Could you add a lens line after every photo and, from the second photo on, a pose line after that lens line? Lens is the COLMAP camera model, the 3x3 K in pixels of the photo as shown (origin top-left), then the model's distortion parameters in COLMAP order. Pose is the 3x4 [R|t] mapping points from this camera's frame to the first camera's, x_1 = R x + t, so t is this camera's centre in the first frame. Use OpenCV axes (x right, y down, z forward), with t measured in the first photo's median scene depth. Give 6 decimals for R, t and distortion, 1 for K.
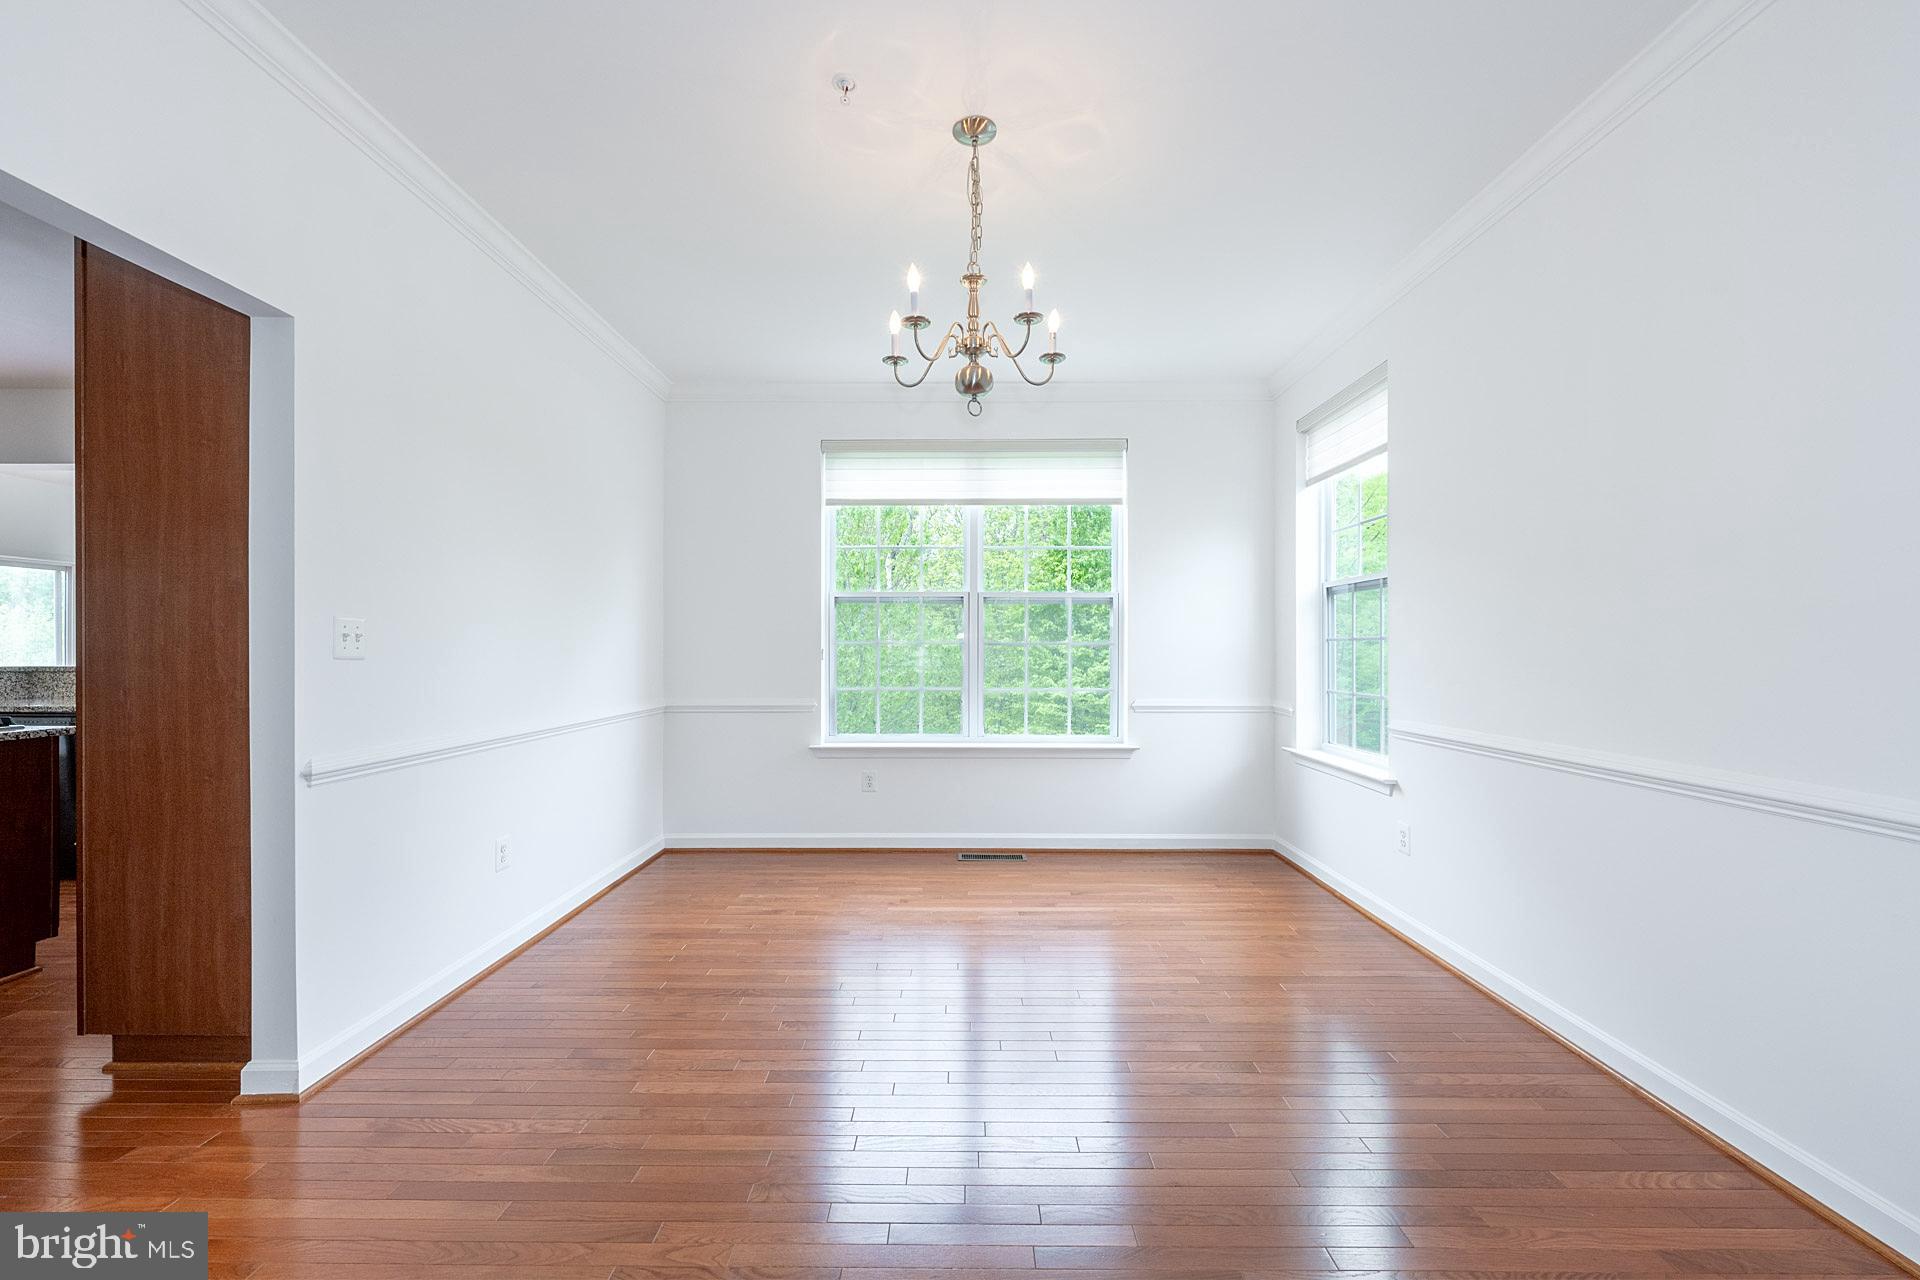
lens RADIAL K [[761.3, 0, 957.3], [0, 761.3, 649.9], [0, 0, 1]] dist [-0.001033, -0.000296]
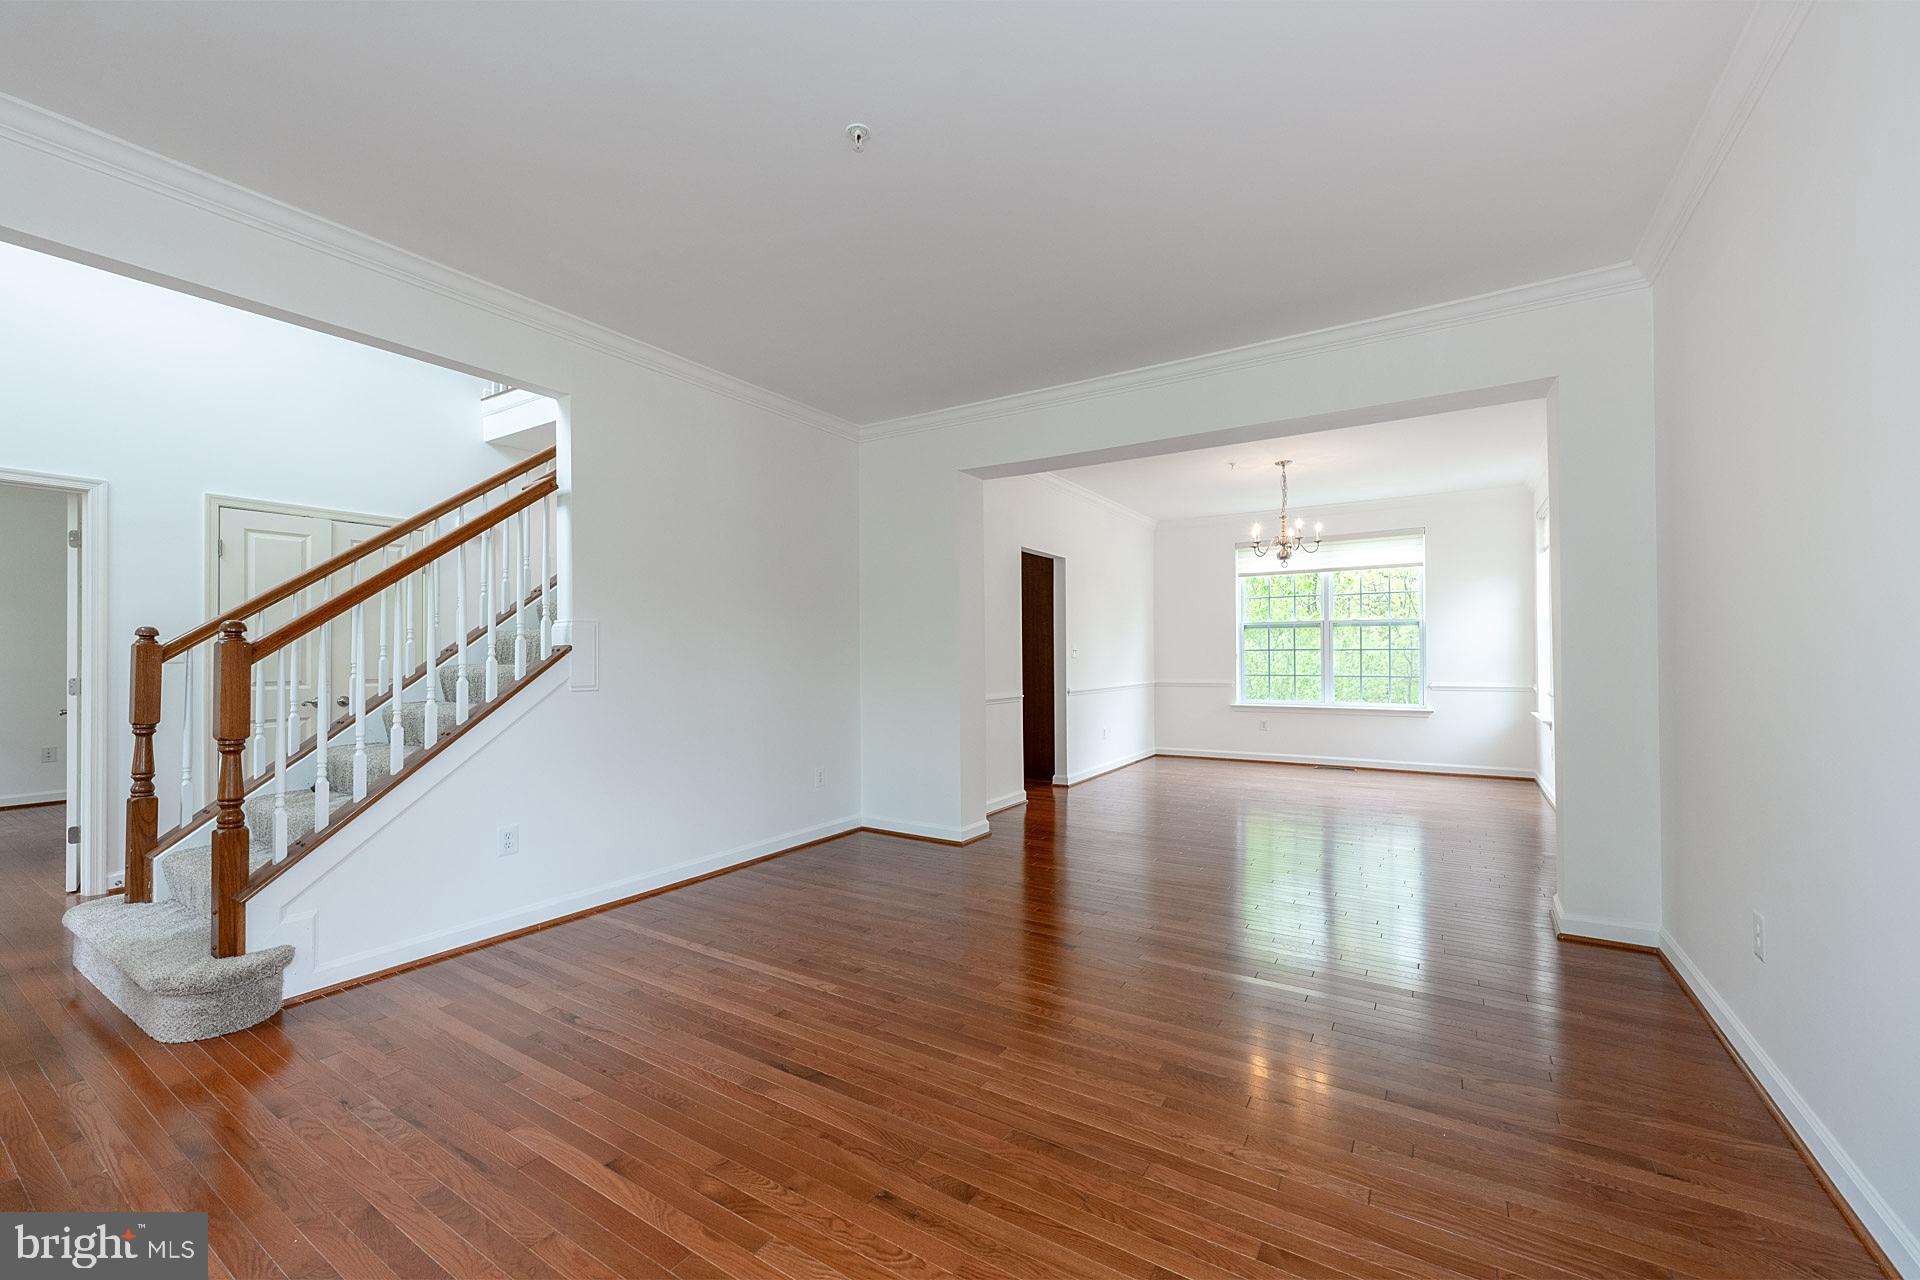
lens RADIAL K [[761.6, 0, 955.6], [0, 761.6, 650.7], [0, 0, 1]] dist [-0.002210, -0.000038]
pose [[0.845873, -0.009497, -0.533300, 0.243533], [0.005634, 0.999945, -0.008870, 0.004397], [0.533355, 0.004499, 0.845879, -0.986904]]
